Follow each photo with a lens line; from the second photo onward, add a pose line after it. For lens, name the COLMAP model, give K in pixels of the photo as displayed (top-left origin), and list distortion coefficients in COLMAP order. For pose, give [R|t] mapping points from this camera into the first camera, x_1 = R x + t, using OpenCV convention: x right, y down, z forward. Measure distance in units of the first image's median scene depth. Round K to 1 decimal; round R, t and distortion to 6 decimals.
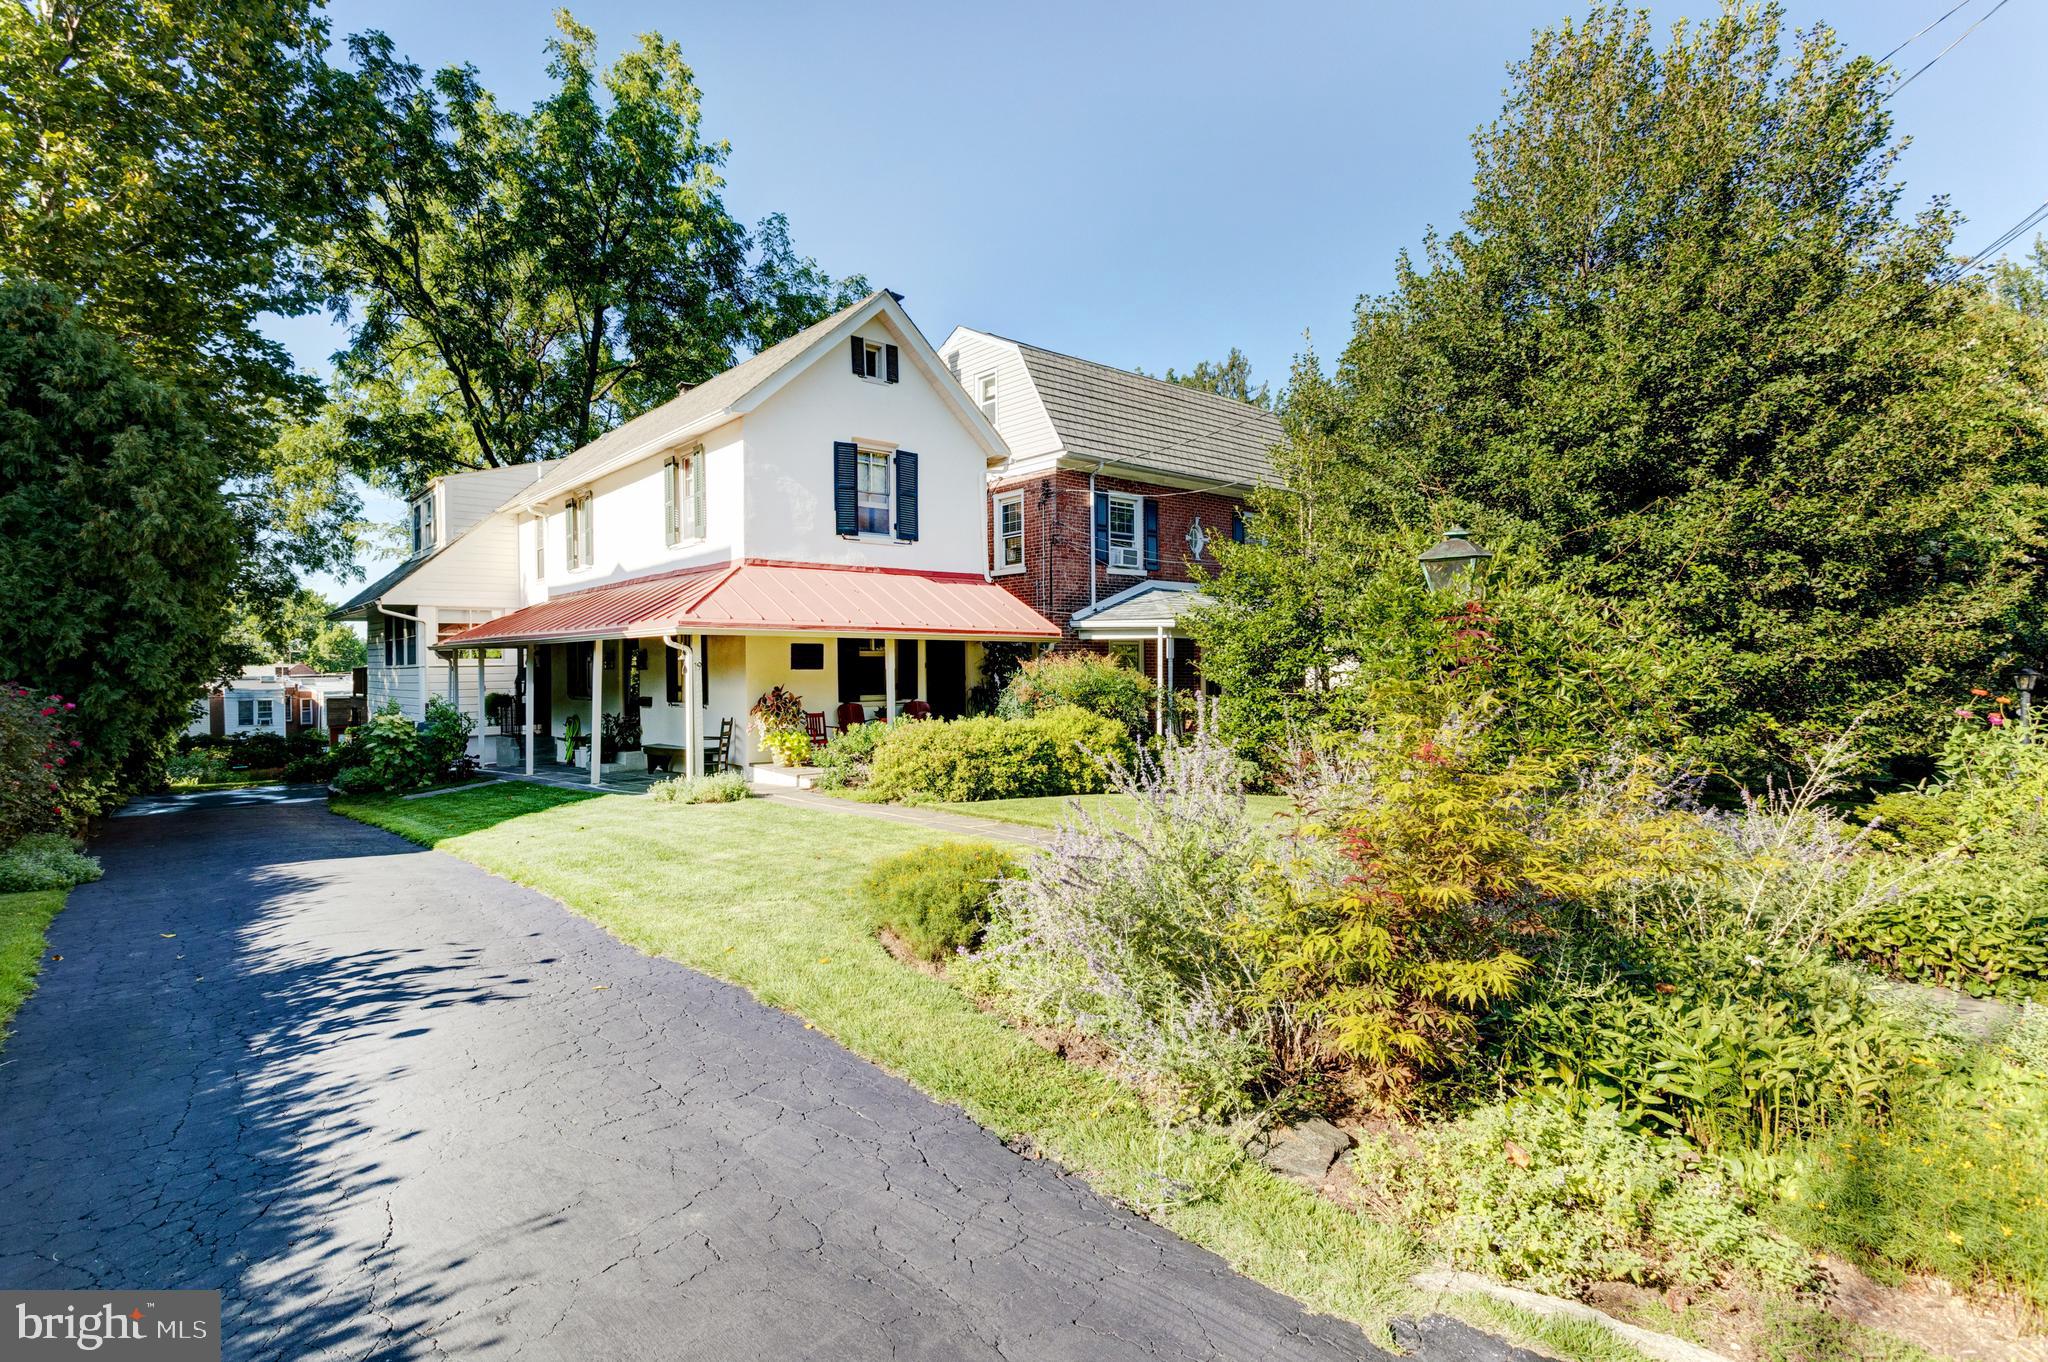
lens RADIAL K [[1011.8, 0, 944.1], [0, 1011.8, 674.3], [0, 0, 1]] dist [0.024890, 0.010358]
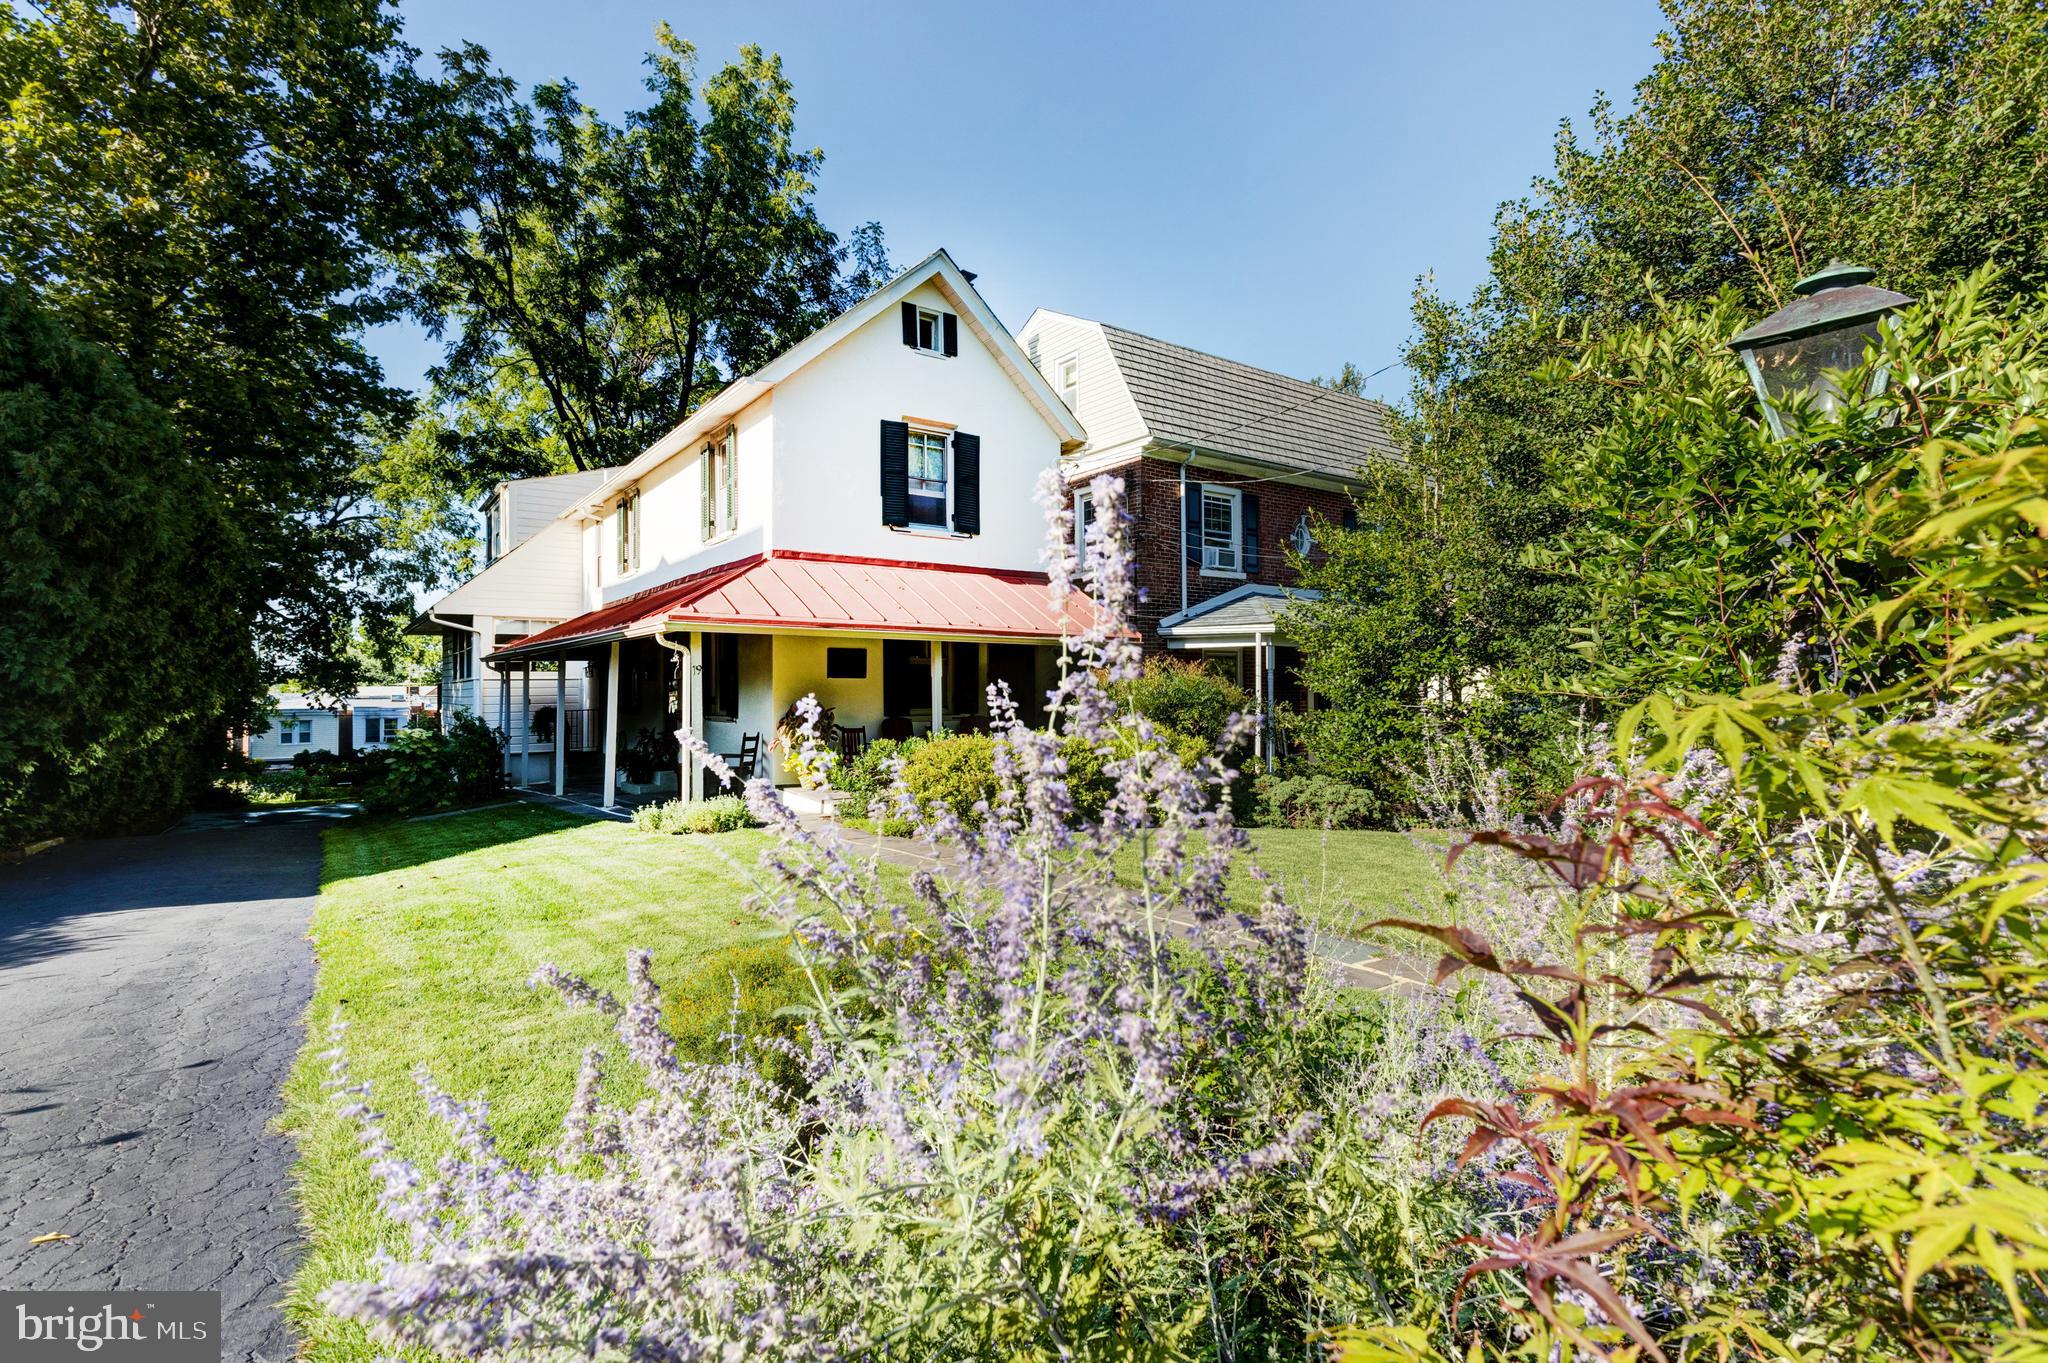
lens RADIAL K [[989.0, 0, 1006.9], [0, 989.0, 669.5], [0, 0, 1]] dist [0.033933, 0.000302]
pose [[0.998524, 0.003142, -0.054214, 0.044847], [-0.004699, 0.999579, -0.028631, 0.010737], [0.054101, 0.028844, 0.998119, 0.141241]]
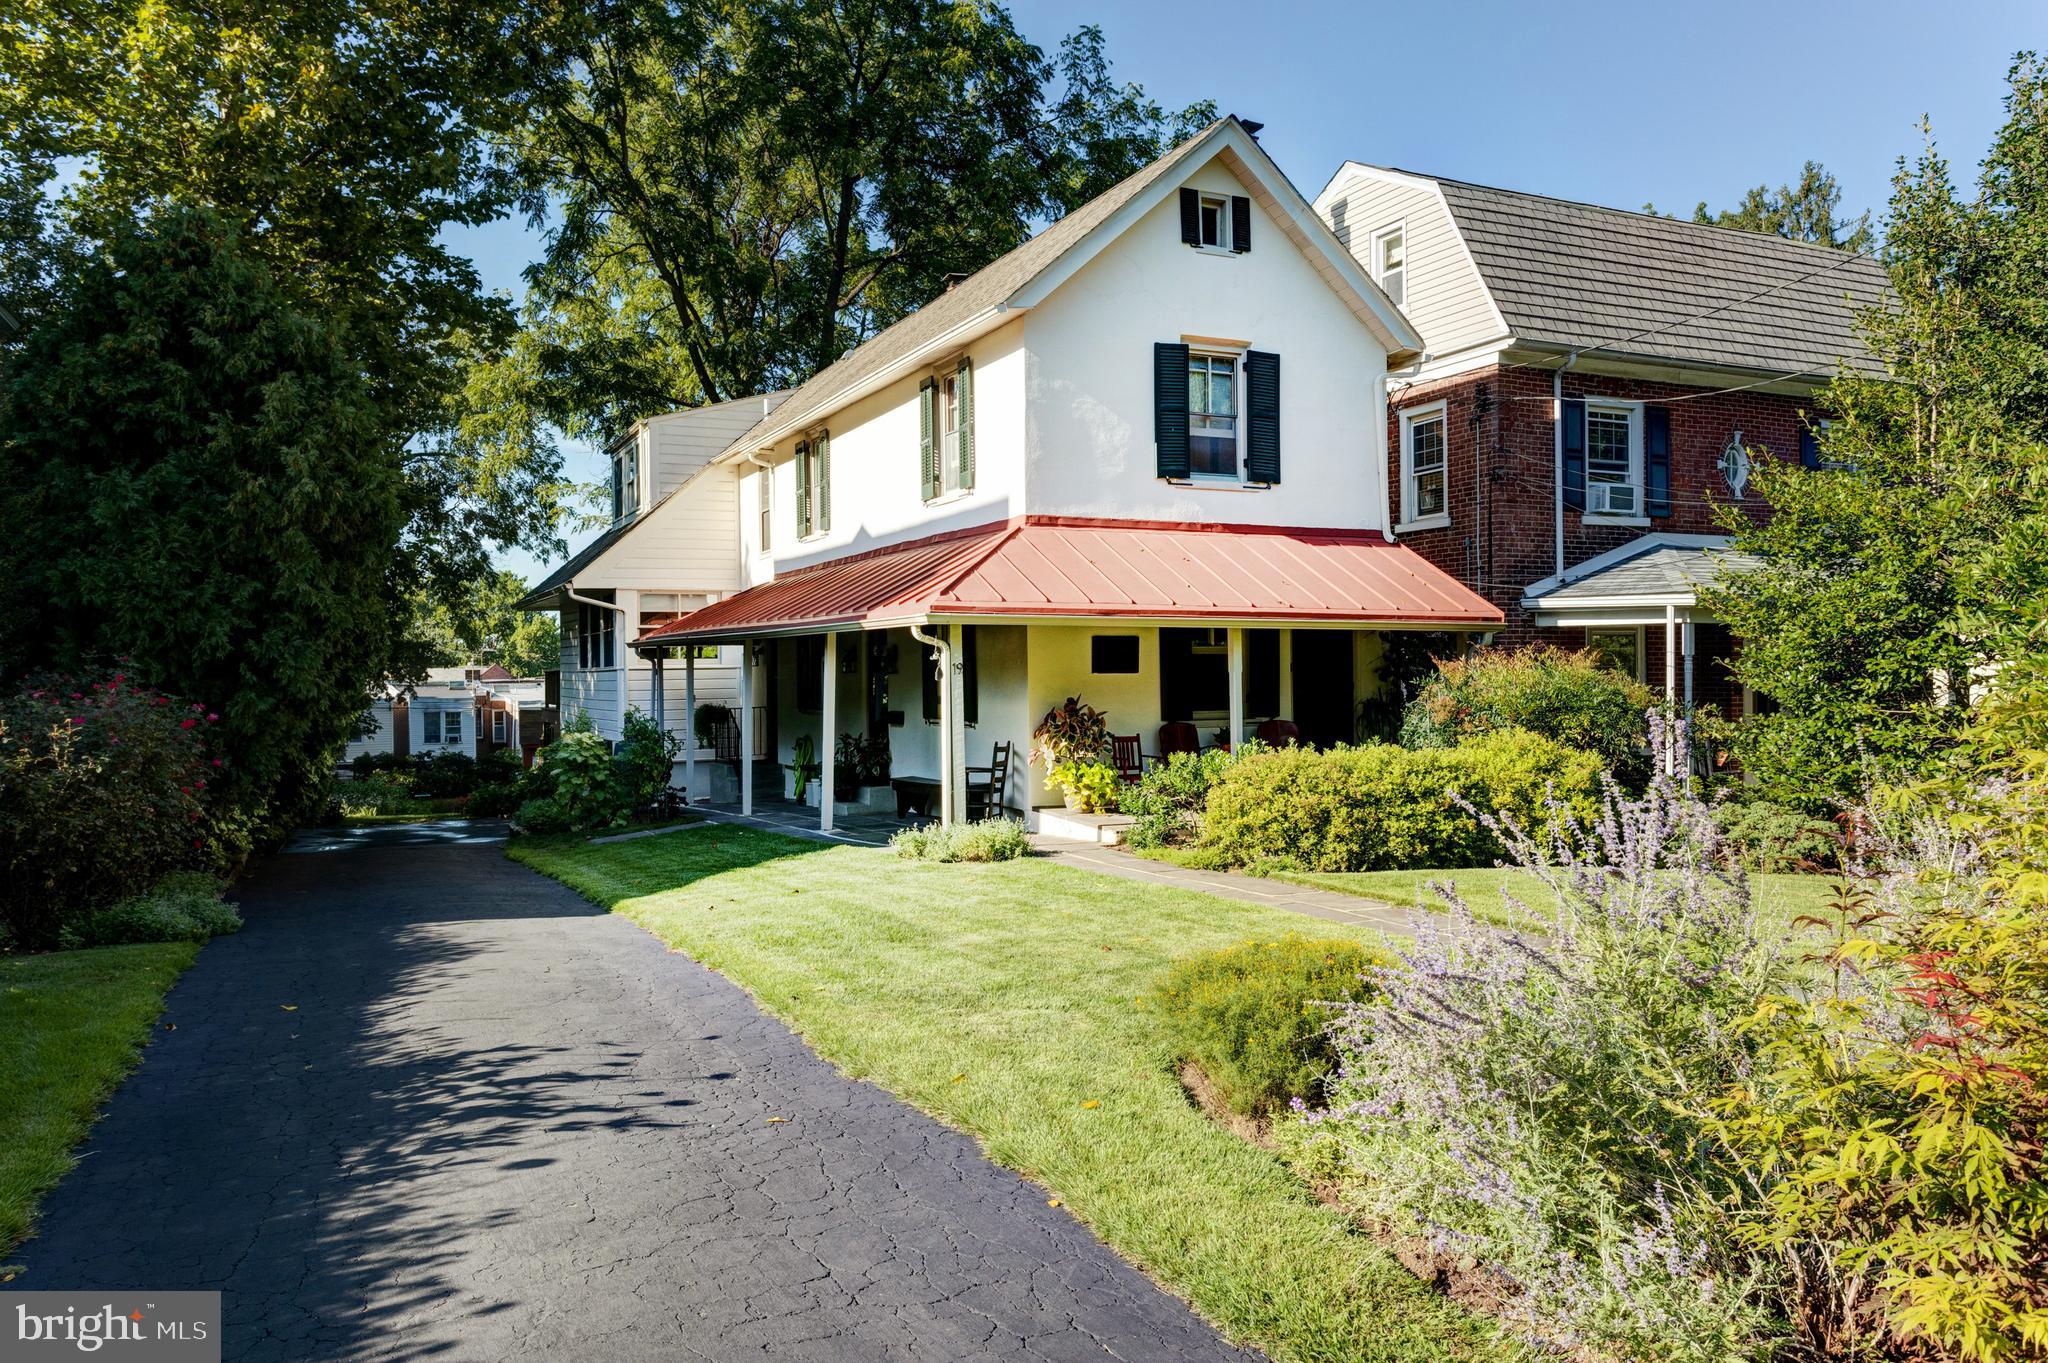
lens RADIAL K [[1450.9, 0, 989.4], [0, 1450.9, 672.2], [0, 0, 1]] dist [0.031517, -0.023955]
pose [[0.972443, -0.000031, -0.233139, 0.011762], [-0.001182, 0.999986, -0.005061, -0.000136], [0.233136, 0.005197, 0.972430, 0.011101]]
